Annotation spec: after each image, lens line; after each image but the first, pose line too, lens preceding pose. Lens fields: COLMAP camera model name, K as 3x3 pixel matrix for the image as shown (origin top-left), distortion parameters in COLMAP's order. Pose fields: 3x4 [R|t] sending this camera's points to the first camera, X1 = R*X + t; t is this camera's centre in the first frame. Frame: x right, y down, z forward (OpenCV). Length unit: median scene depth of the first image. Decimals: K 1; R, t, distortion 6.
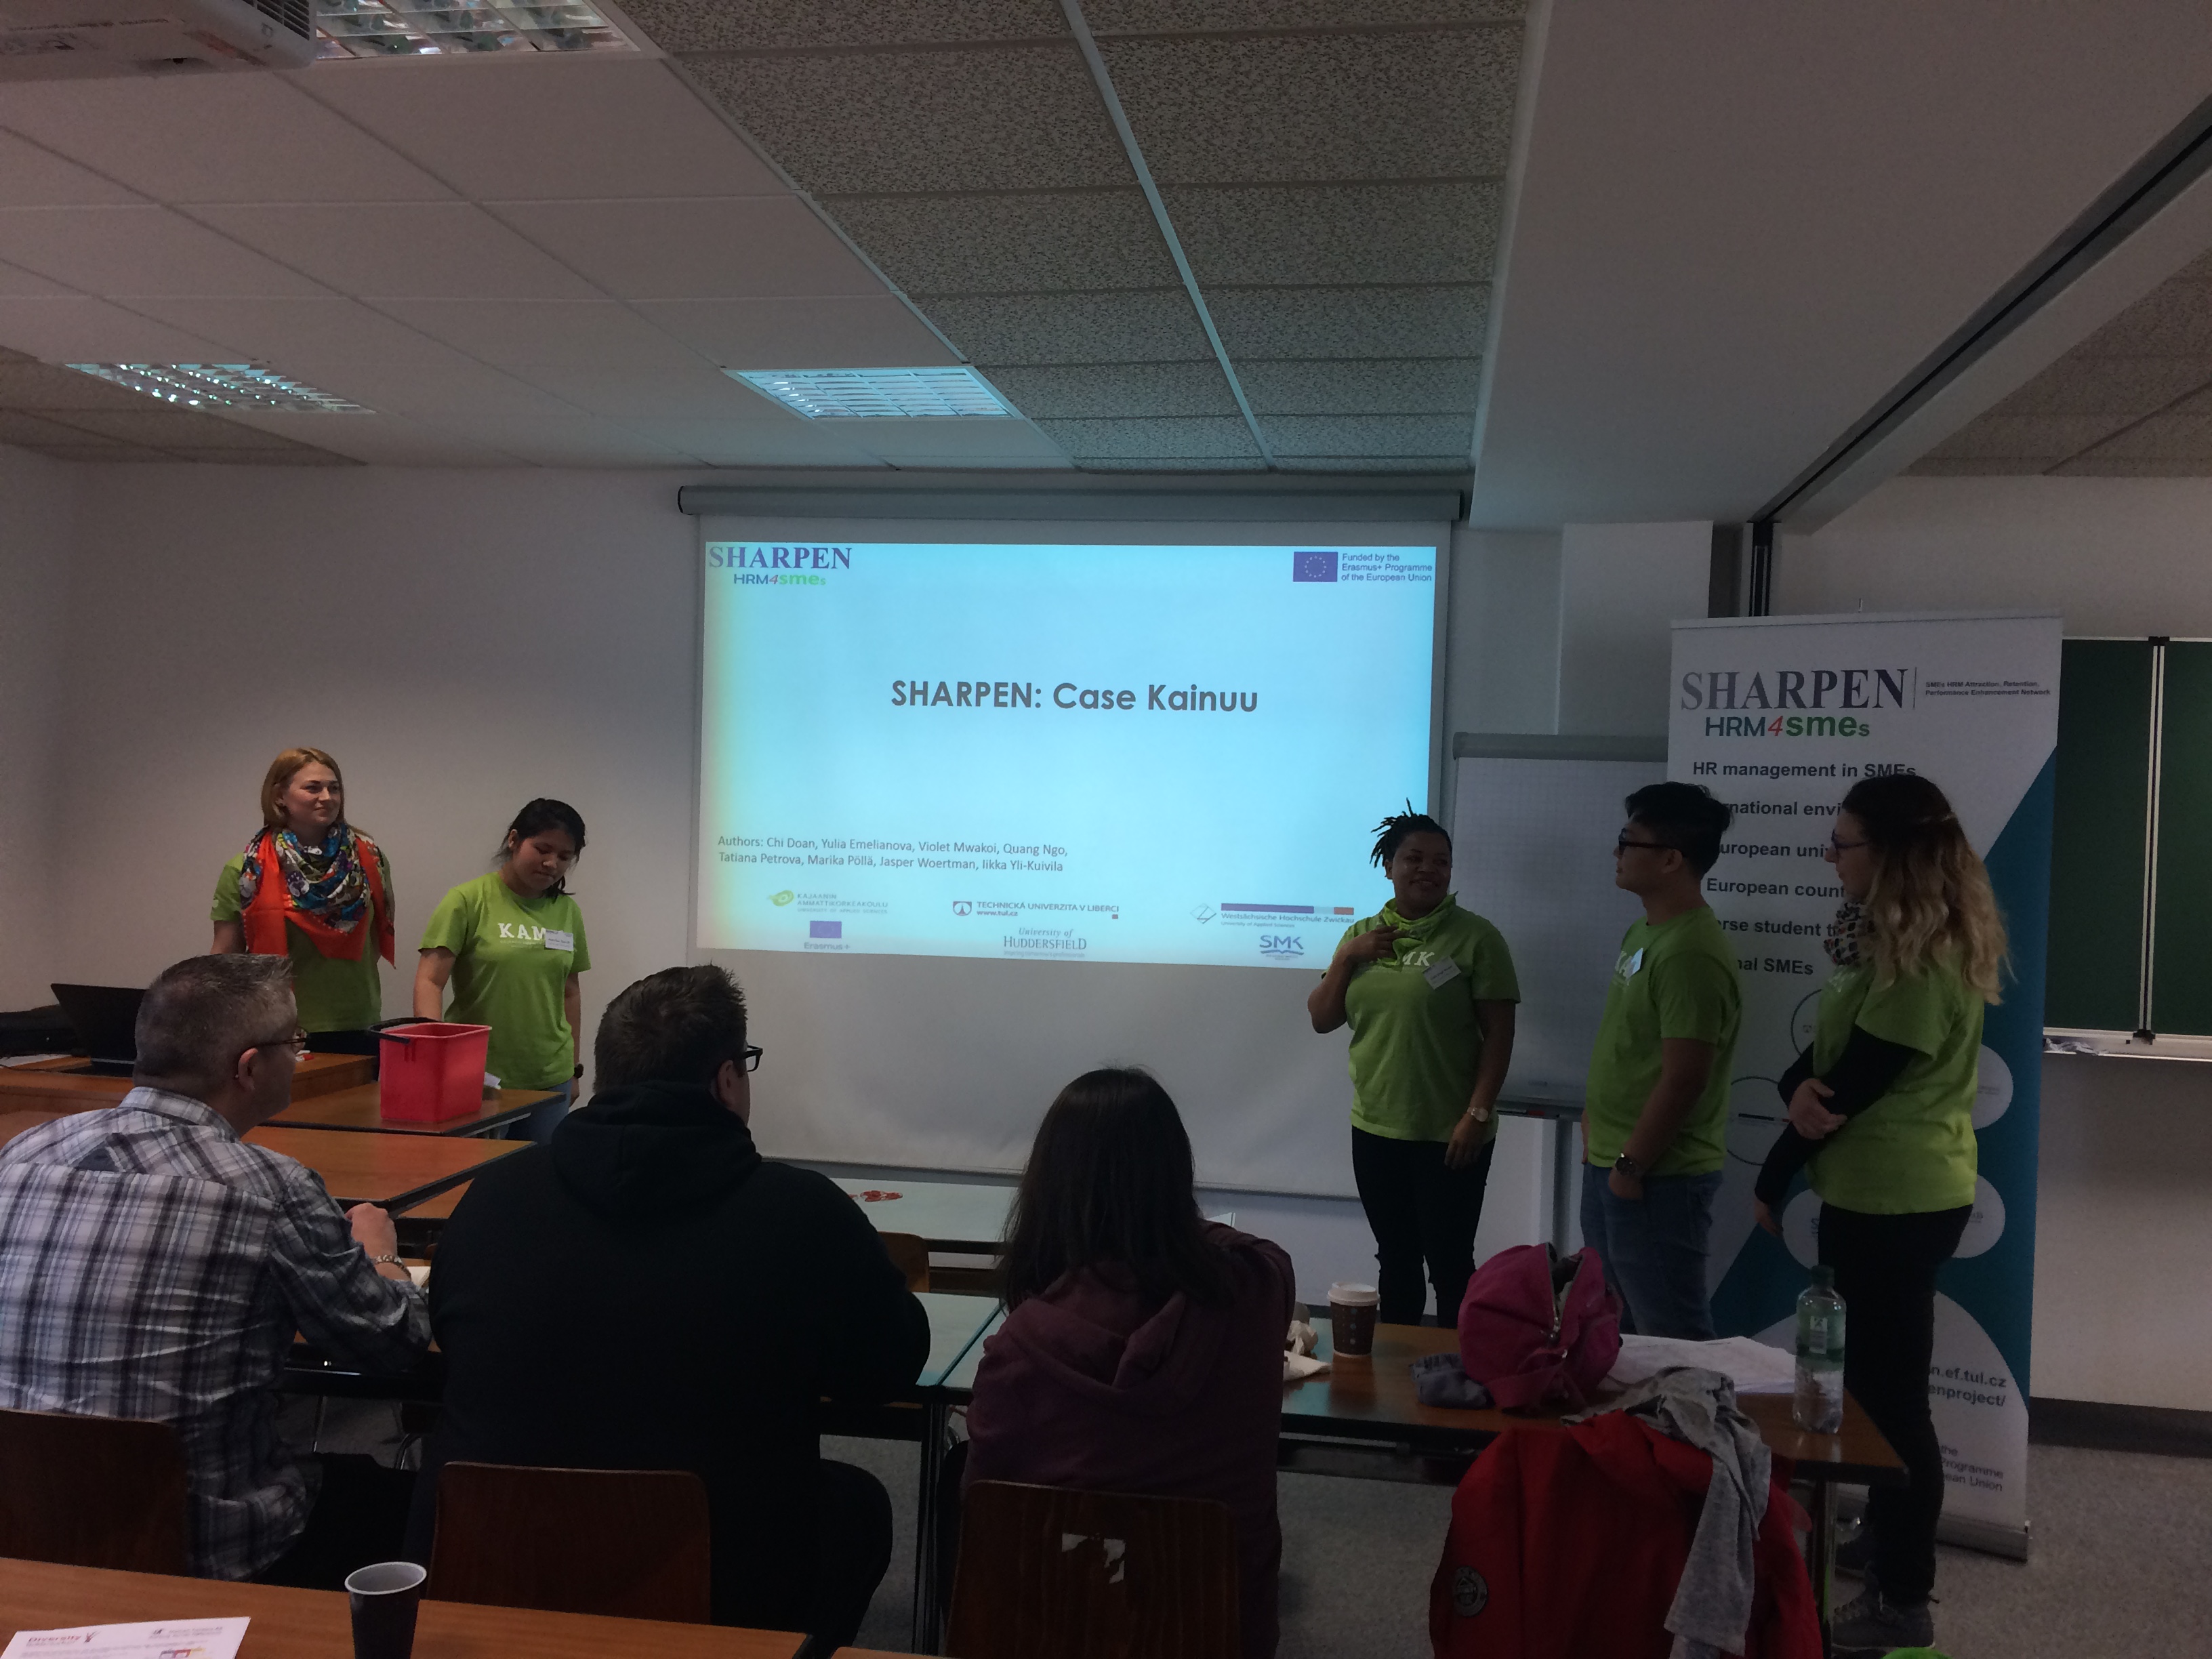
lens RADIAL K [[1919.7, 0, 1122.4], [0, 1919.7, 834.1], [0, 0, 1]] dist [0.169867, -0.199359]
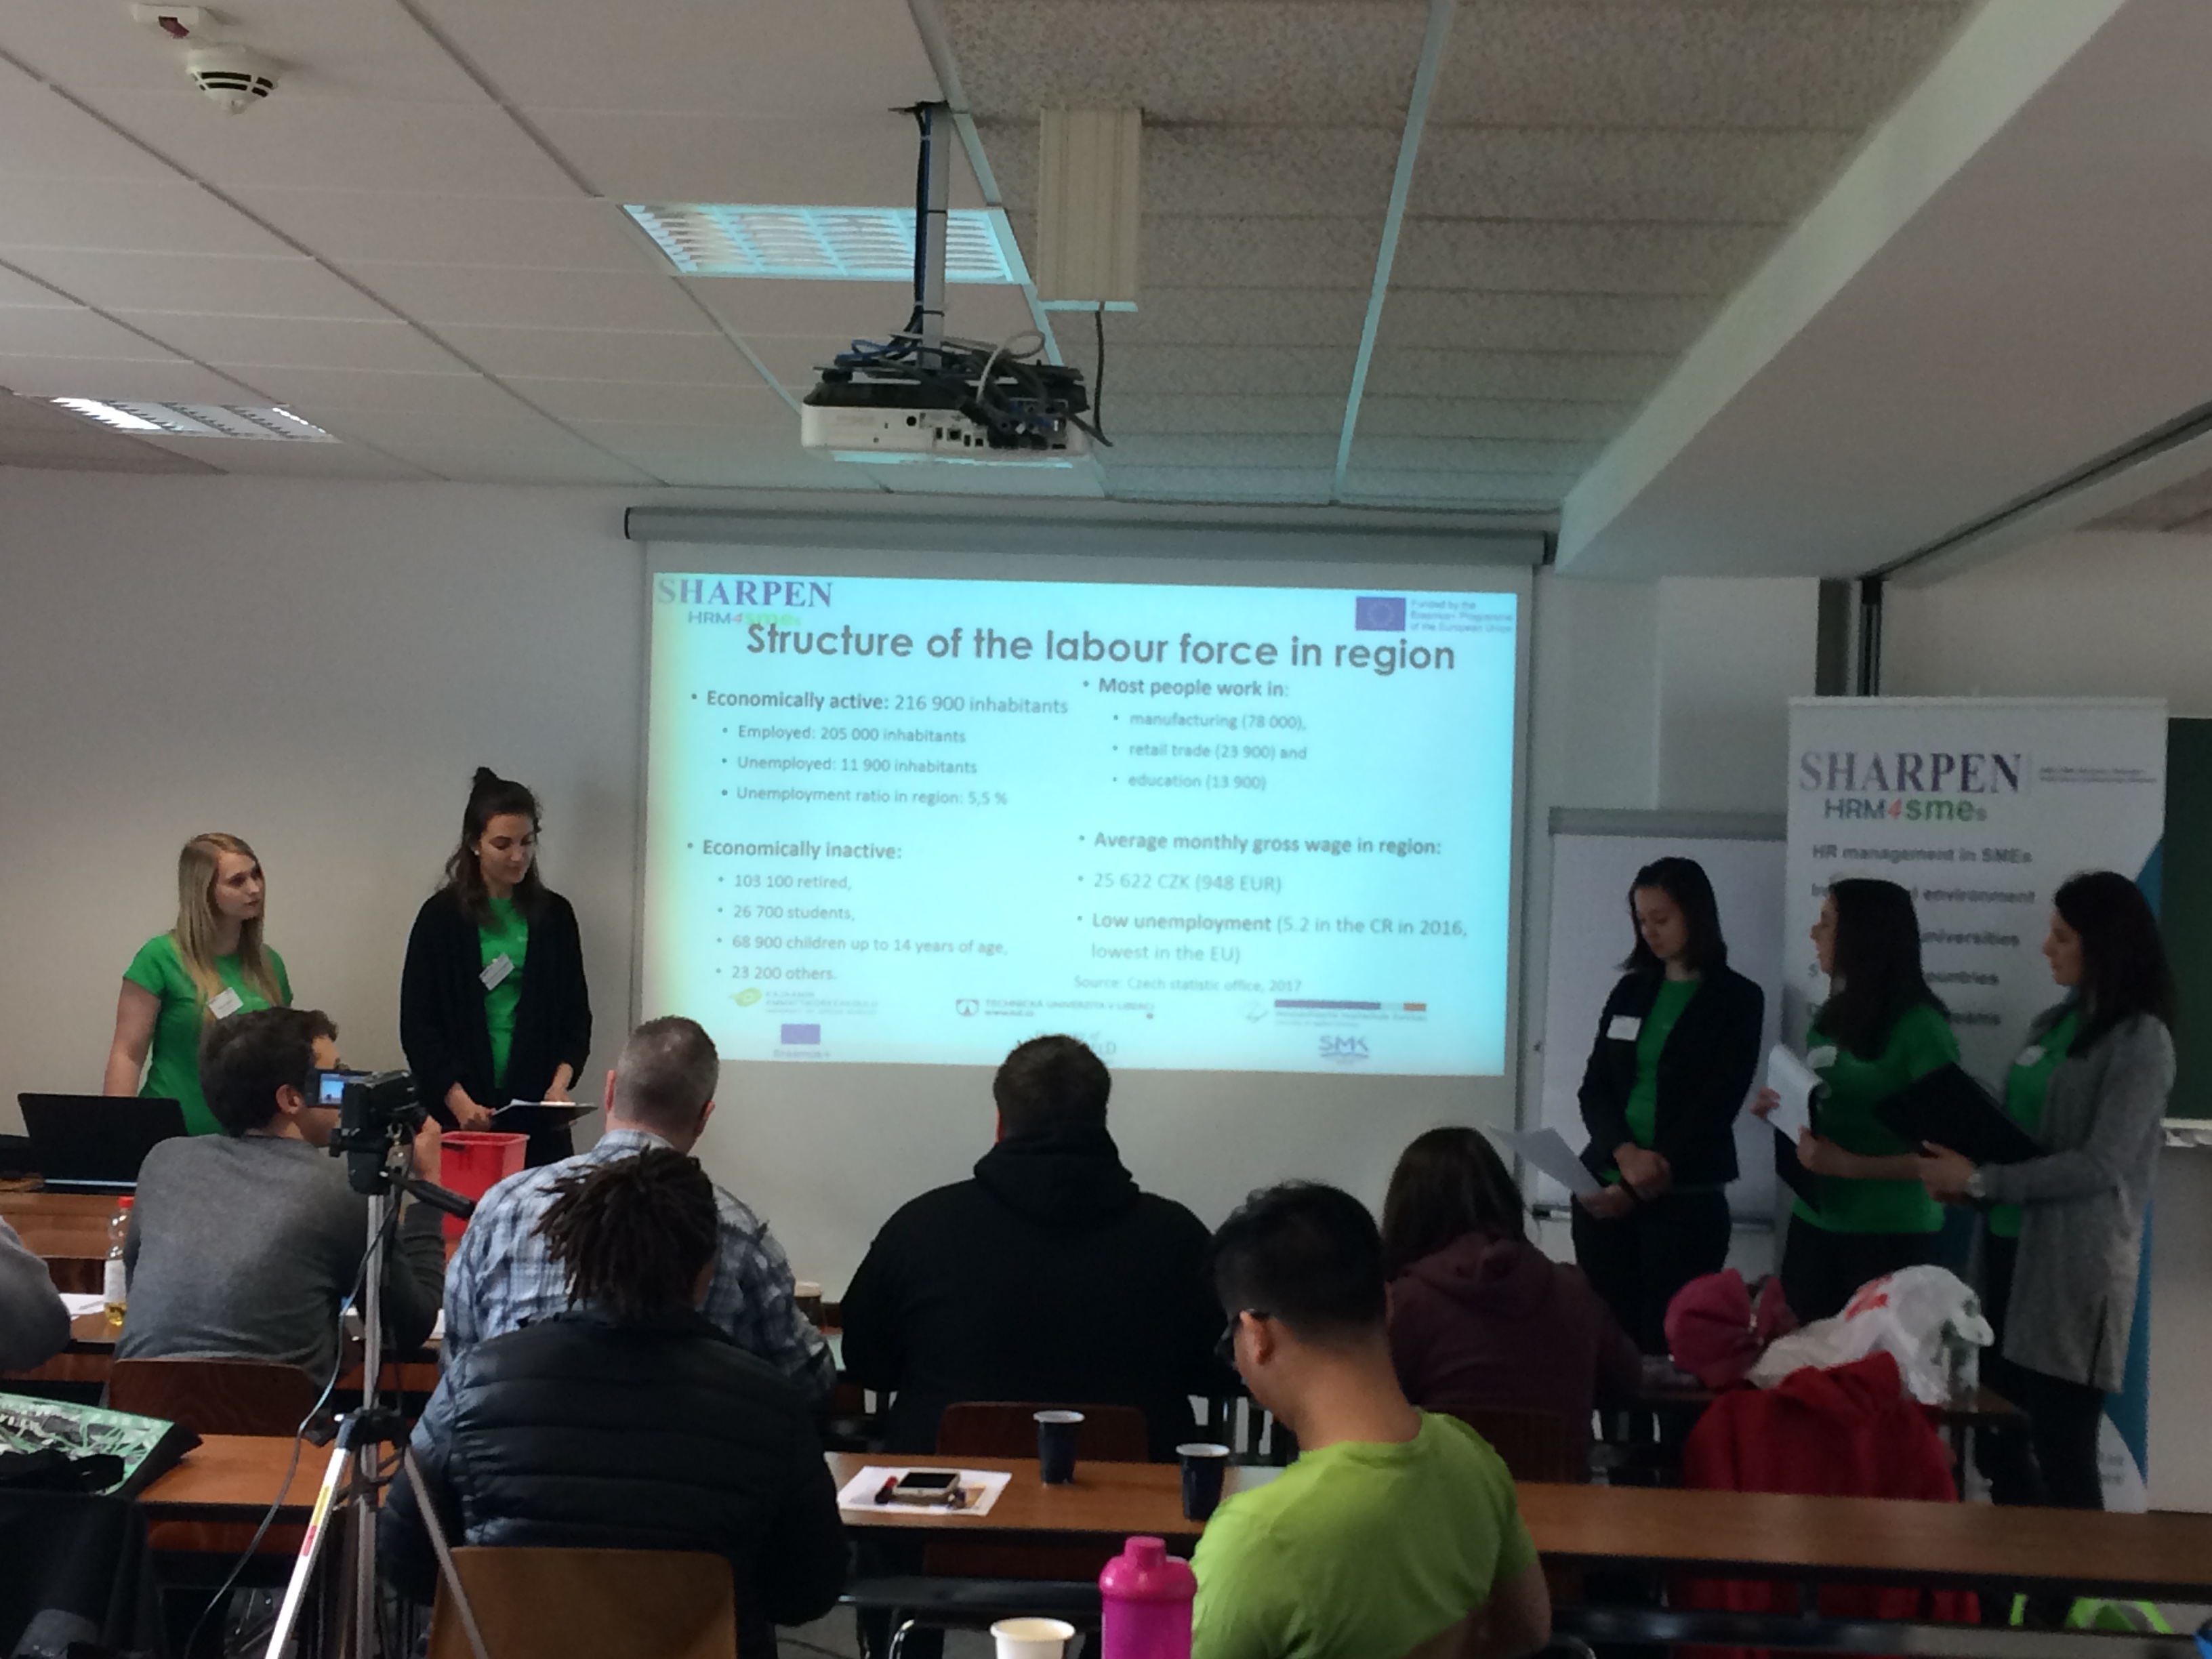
lens RADIAL K [[3527.2, 0, 1150.5], [0, 3527.2, 845.8], [0, 0, 1]] dist [0.282934, 0.000000]
pose [[0.991209, -0.000807, 0.132304, -0.214645], [0.003265, 0.999826, -0.018360, -0.004063], [-0.132266, 0.018630, 0.991039, -0.571440]]
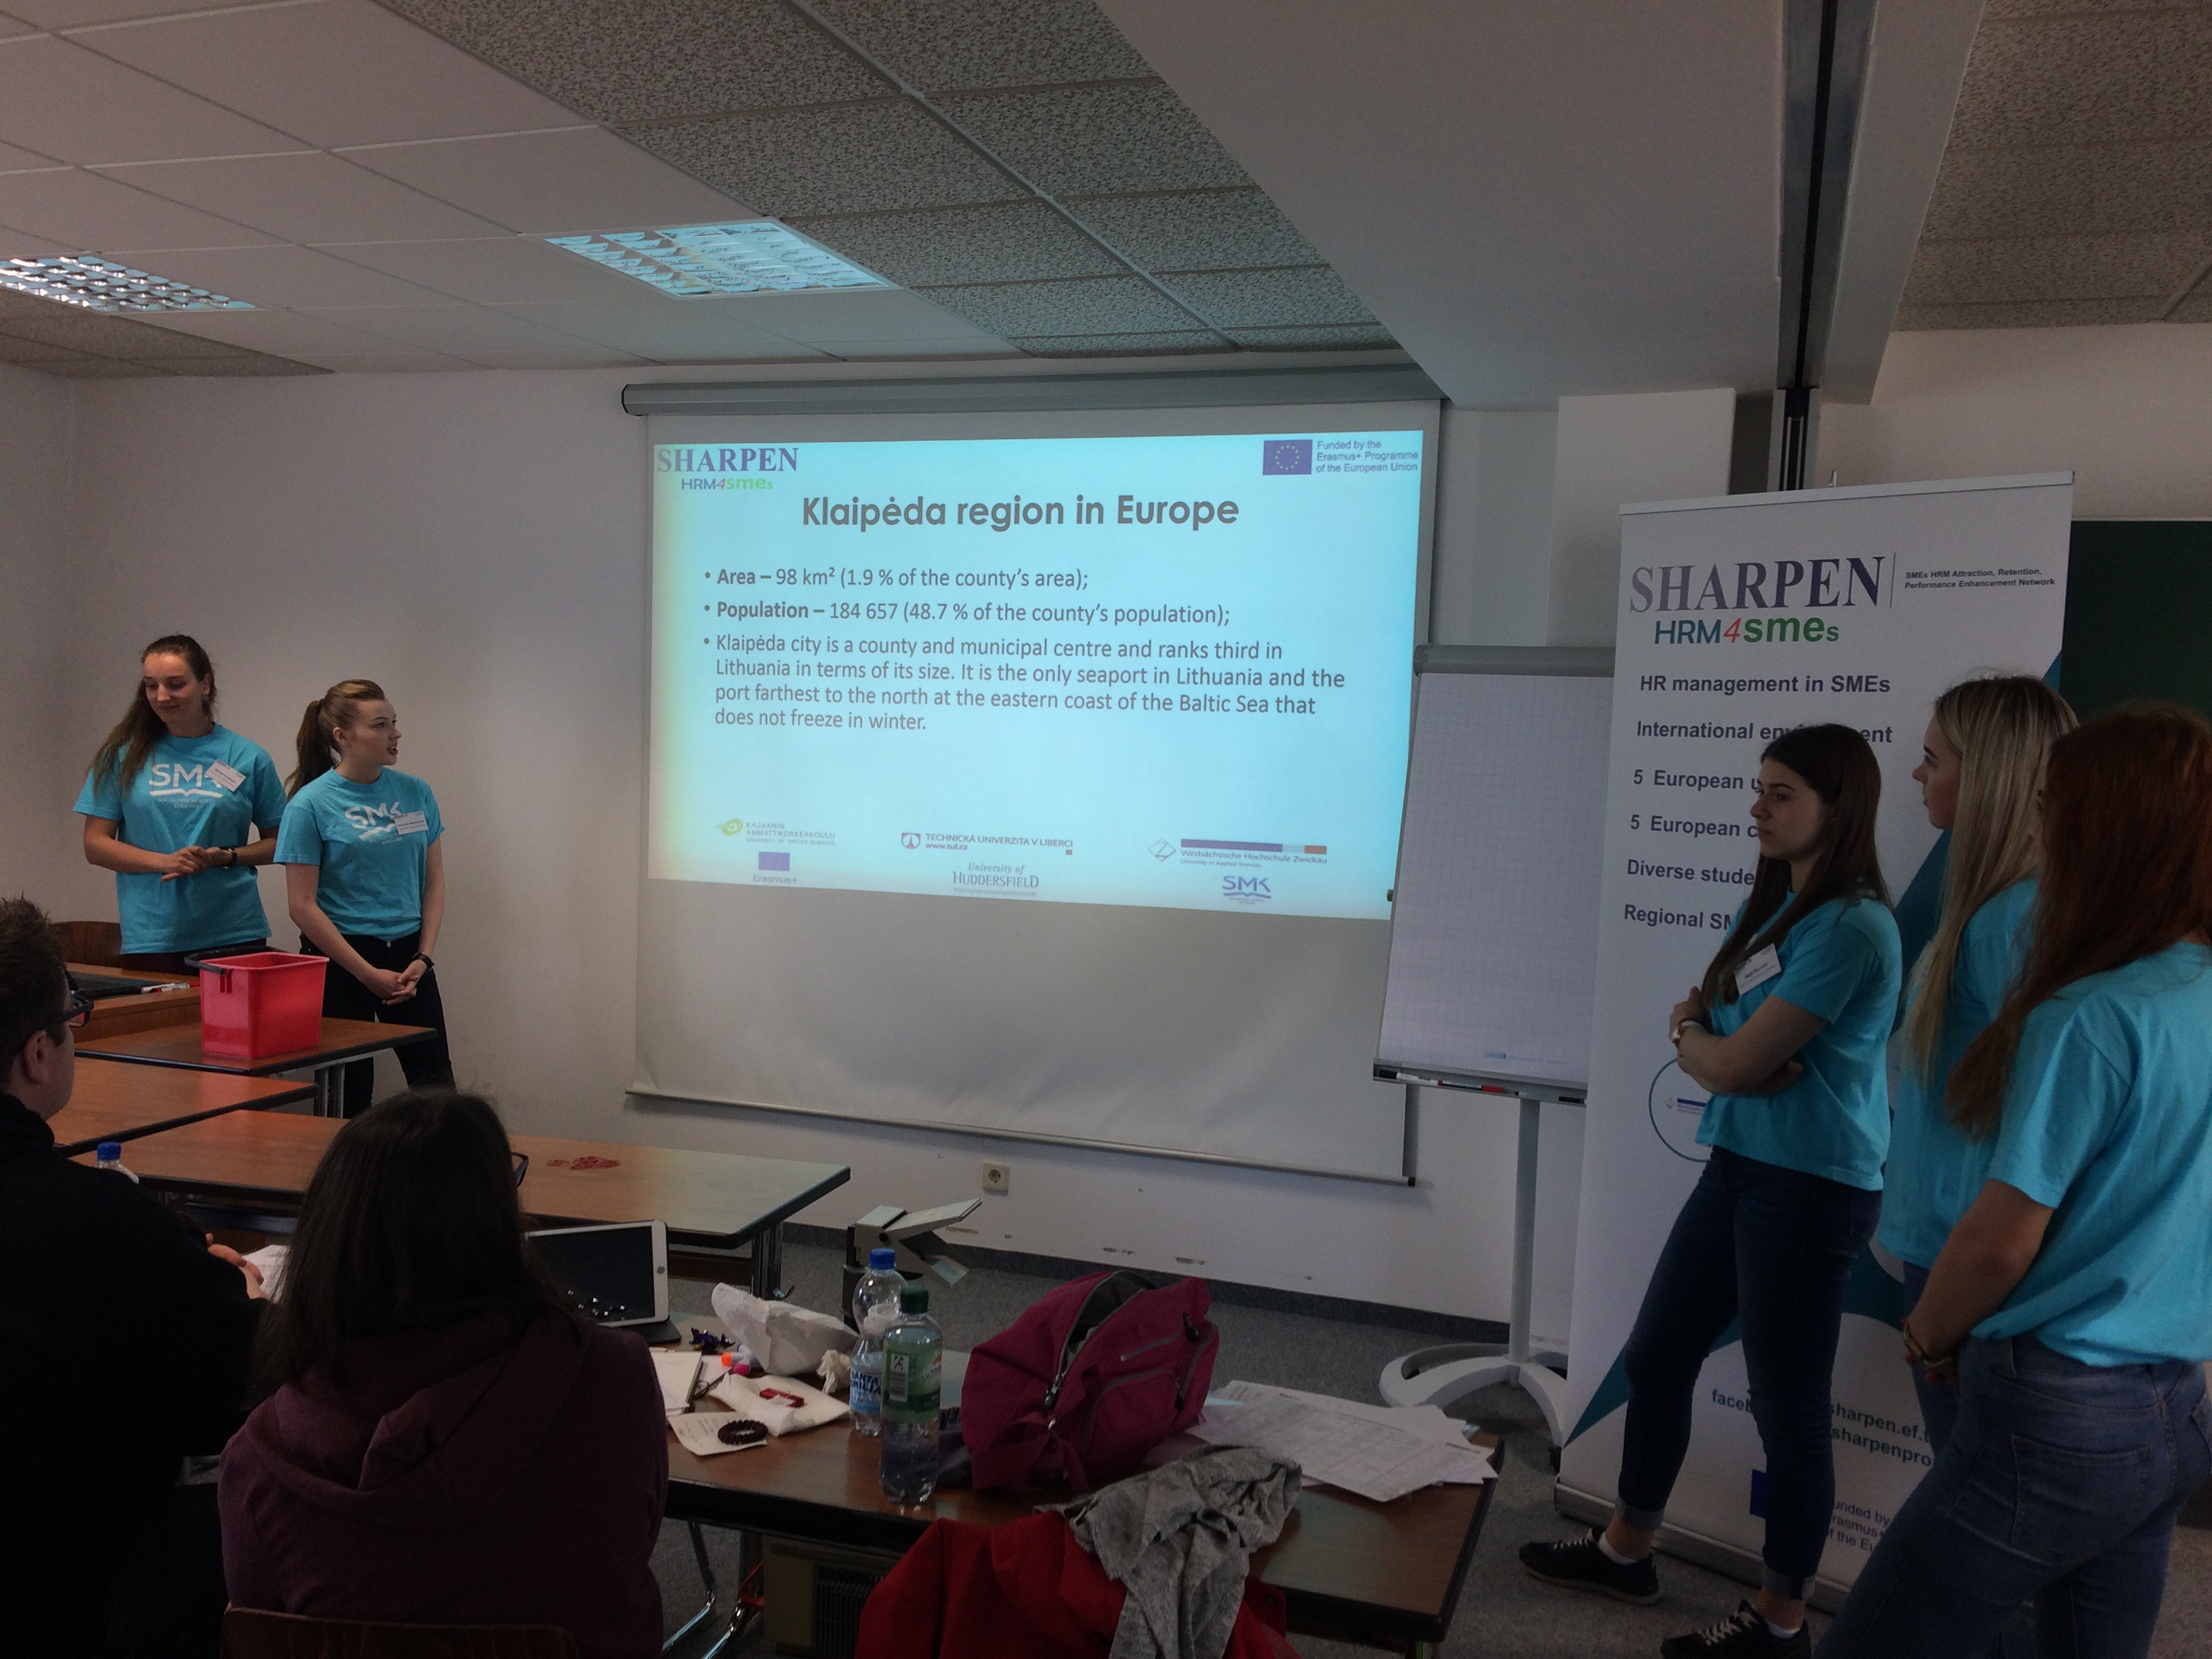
lens RADIAL K [[1919.7, 0, 1115.3], [0, 1919.7, 816.6], [0, 0, 1]] dist [0.169867, -0.199359]
pose [[0.985780, 0.010592, -0.167708, 0.170728], [-0.006251, 0.999632, 0.026390, 0.002279], [0.167926, -0.024966, 0.985483, 0.114887]]
